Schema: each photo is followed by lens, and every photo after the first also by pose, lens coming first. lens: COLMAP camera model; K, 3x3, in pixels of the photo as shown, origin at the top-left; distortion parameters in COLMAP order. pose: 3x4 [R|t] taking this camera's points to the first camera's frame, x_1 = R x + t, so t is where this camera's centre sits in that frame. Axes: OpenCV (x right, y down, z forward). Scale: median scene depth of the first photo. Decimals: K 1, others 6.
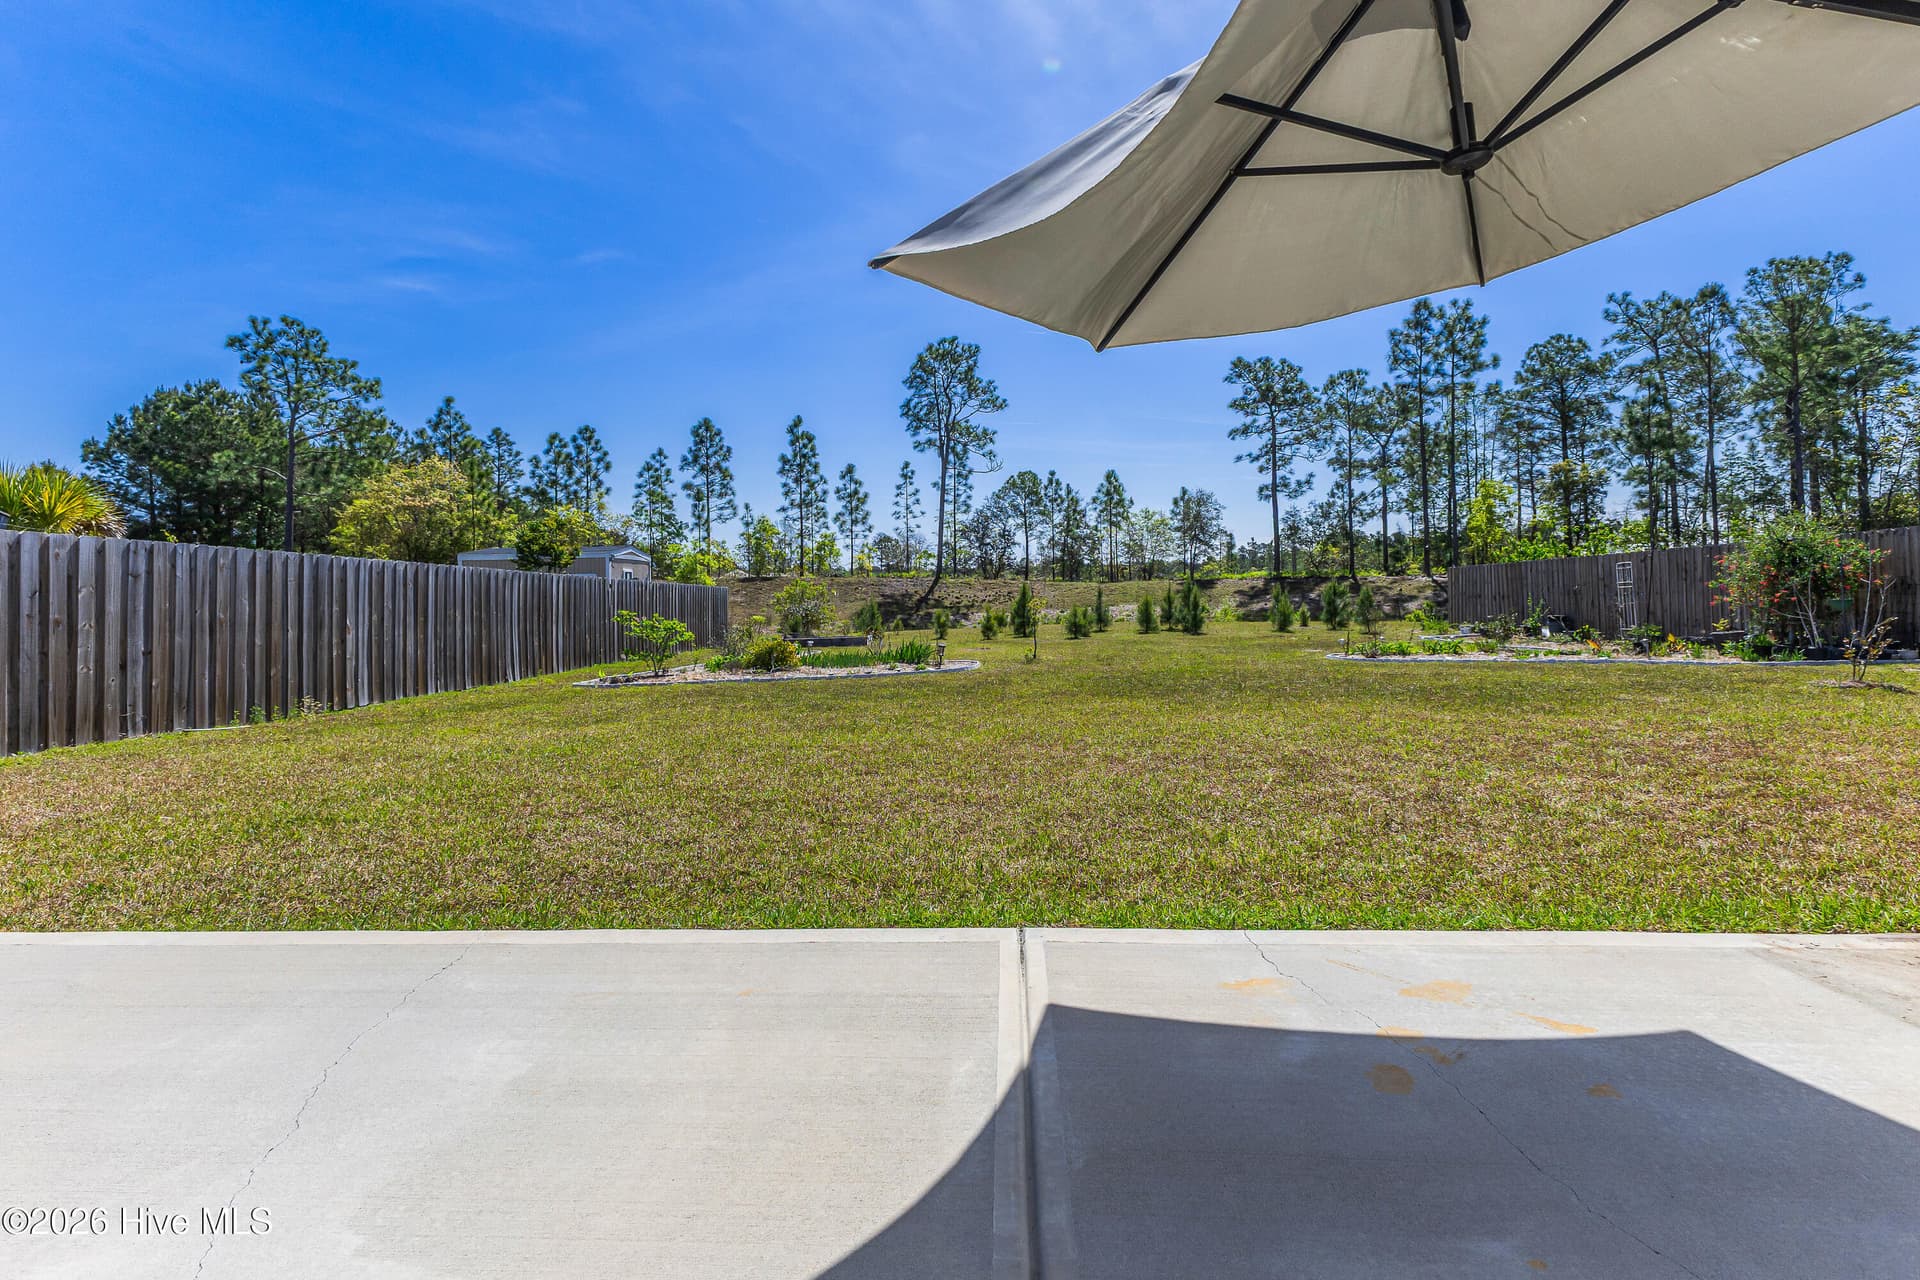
lens RADIAL K [[828.3, 0, 933.5], [0, 828.3, 581.9], [0, 0, 1]] dist [-0.002257, -0.000221]
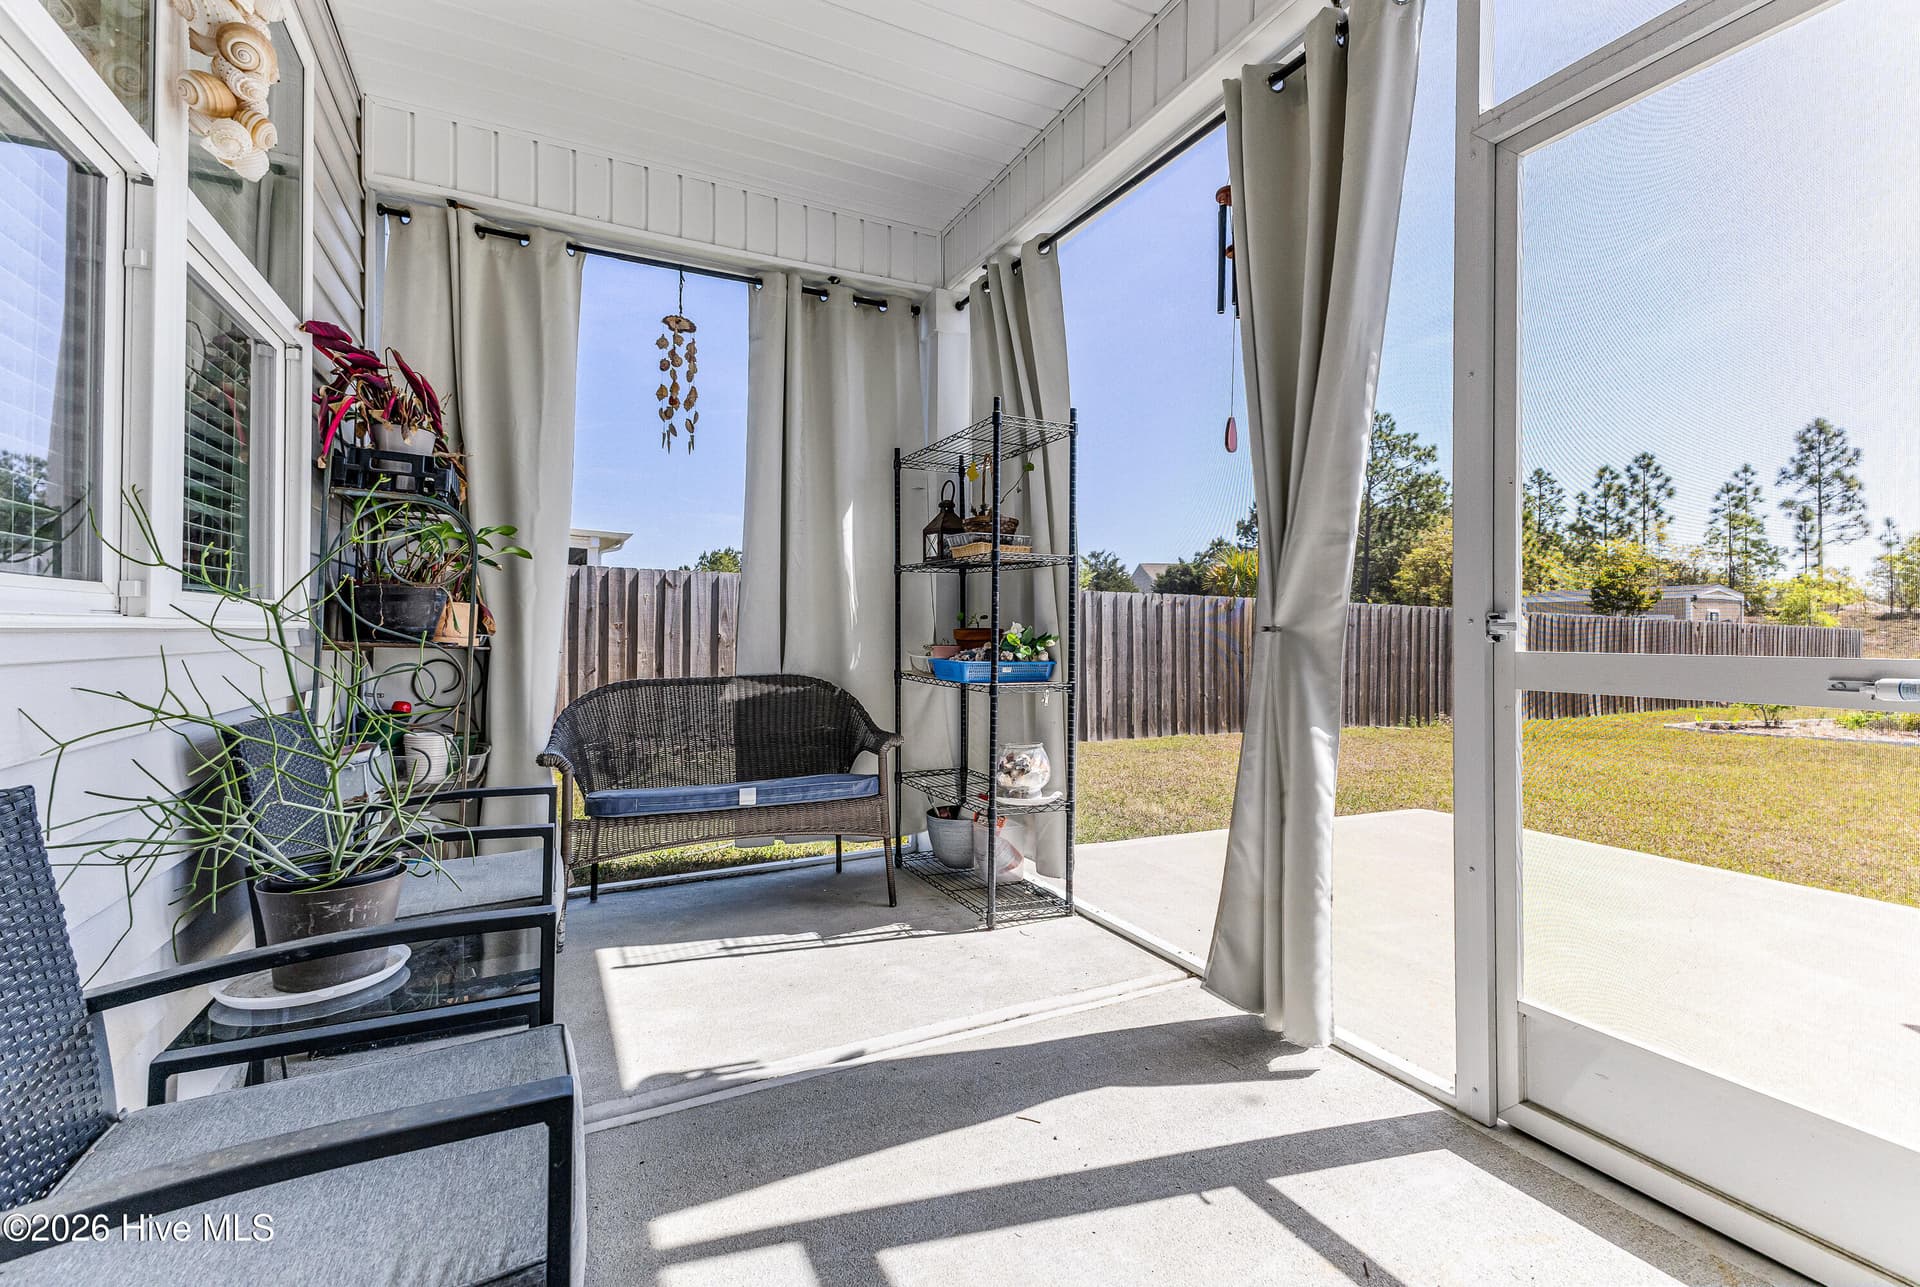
lens RADIAL K [[828.3, 0, 965.8], [0, 828.3, 631.4], [0, 0, 1]] dist [-0.002257, -0.000221]
pose [[0.502986, 0.020192, -0.864059, 0.011227], [0.005954, 0.999622, 0.026826, -0.014591], [0.864274, -0.018638, 0.502676, -0.148285]]
